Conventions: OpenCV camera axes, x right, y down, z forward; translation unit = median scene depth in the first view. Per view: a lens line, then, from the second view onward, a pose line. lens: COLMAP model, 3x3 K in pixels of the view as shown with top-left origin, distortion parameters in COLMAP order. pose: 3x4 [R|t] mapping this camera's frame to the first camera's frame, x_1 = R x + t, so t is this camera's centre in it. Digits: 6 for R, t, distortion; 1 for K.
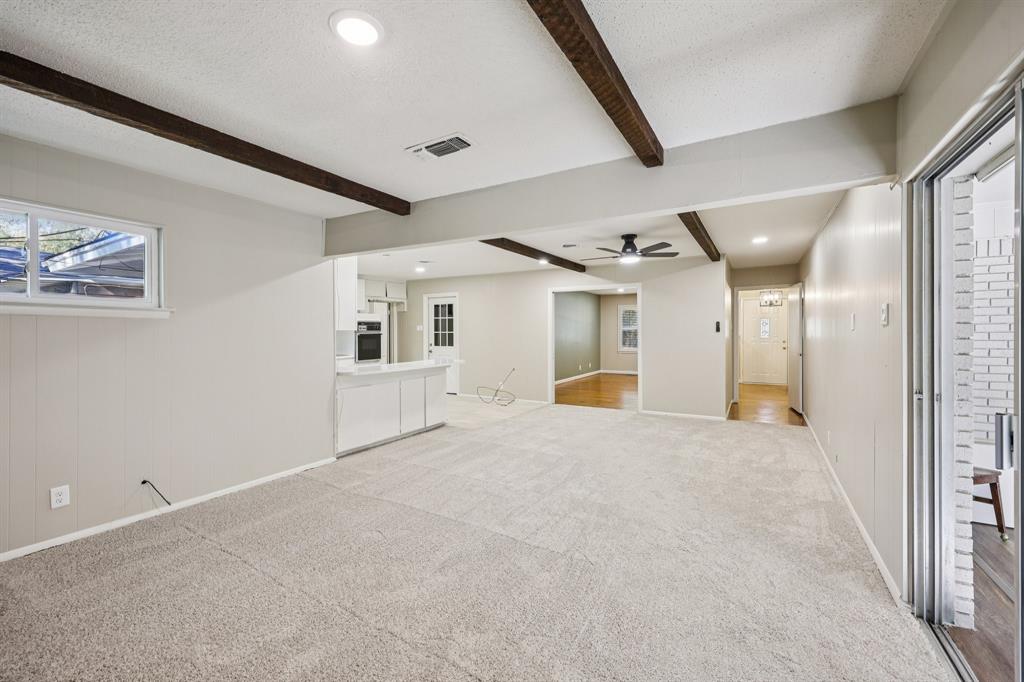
lens RADIAL K [[420.0, 0, 516.5], [0, 420.0, 333.1], [0, 0, 1]] dist [-0.009533, -0.000466]
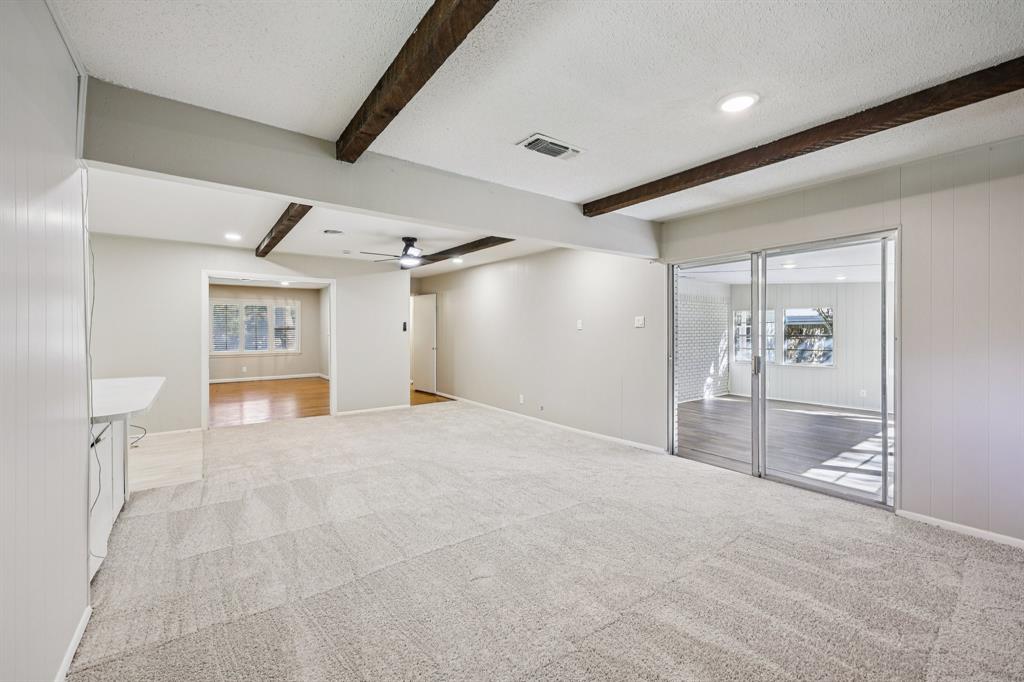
lens RADIAL K [[420.0, 0, 511.1], [0, 420.0, 331.8], [0, 0, 1]] dist [-0.009533, -0.000466]
pose [[0.395005, -0.000404, 0.918679, -0.701474], [0.003473, 0.999993, -0.001054, 0.002129], [-0.918673, 0.003607, 0.395003, 0.420940]]
